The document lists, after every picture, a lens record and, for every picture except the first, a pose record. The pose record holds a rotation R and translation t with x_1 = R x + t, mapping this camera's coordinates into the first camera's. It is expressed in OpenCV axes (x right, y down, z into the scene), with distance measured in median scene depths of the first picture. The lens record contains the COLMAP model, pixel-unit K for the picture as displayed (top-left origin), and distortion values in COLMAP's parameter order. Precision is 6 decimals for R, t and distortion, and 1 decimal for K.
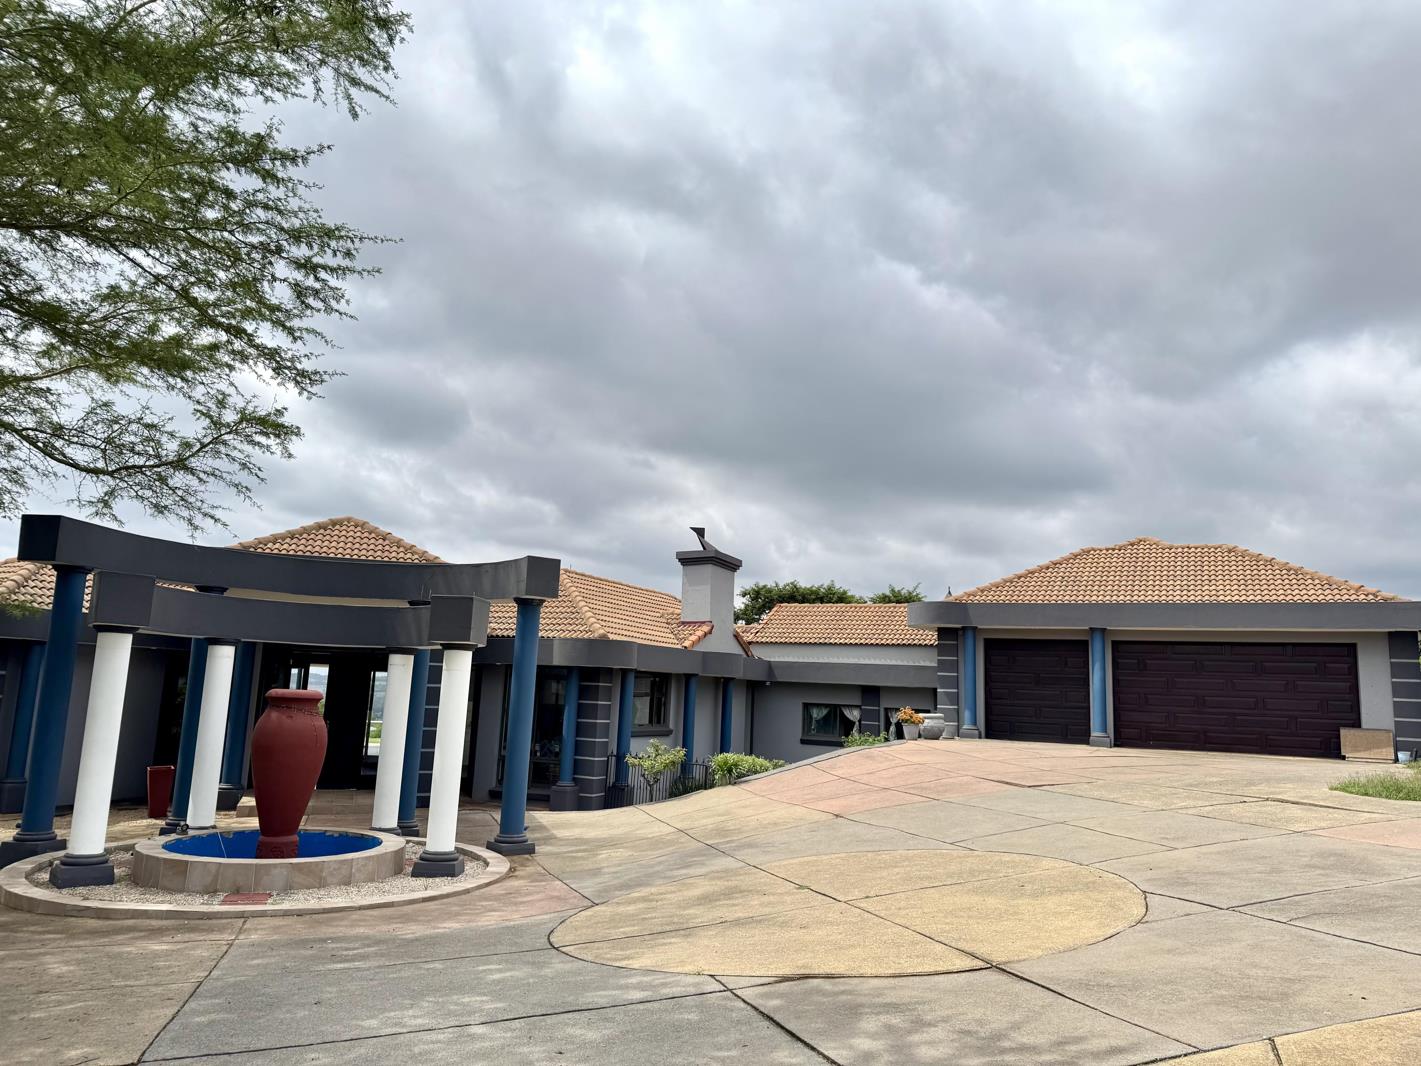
lens RADIAL K [[1007.8, 0, 704.3], [0, 1007.8, 511.9], [0, 0, 1]] dist [0.060579, -0.118291]
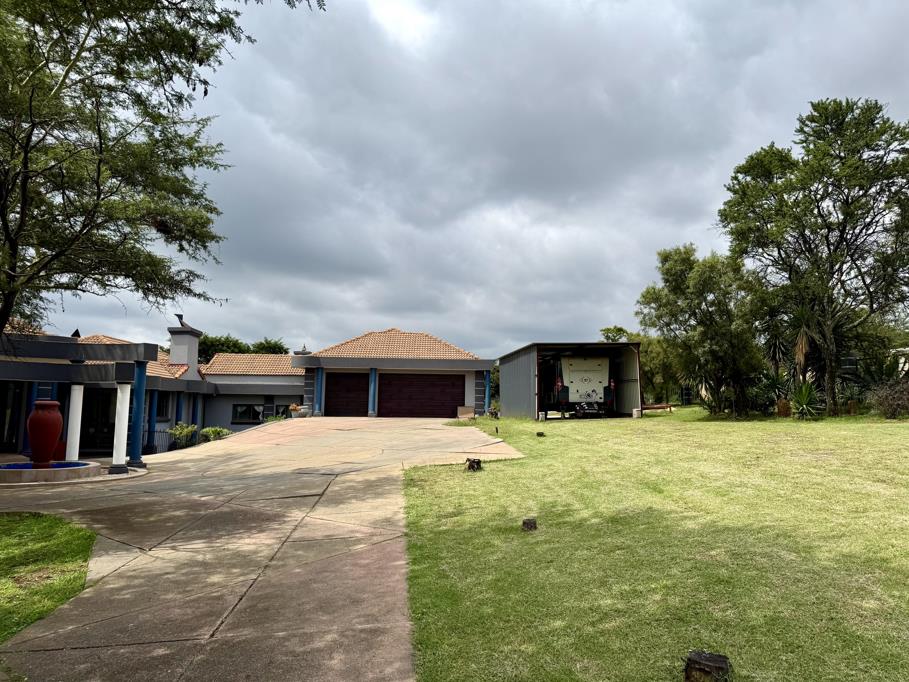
lens RADIAL K [[644.7, 0, 450.5], [0, 644.7, 327.5], [0, 0, 1]] dist [0.060579, -0.118291]
pose [[0.883675, 0.025976, 0.467381, -0.170631], [-0.058967, 0.996683, 0.056095, -0.079924], [-0.464373, -0.077130, 0.882275, -0.431244]]
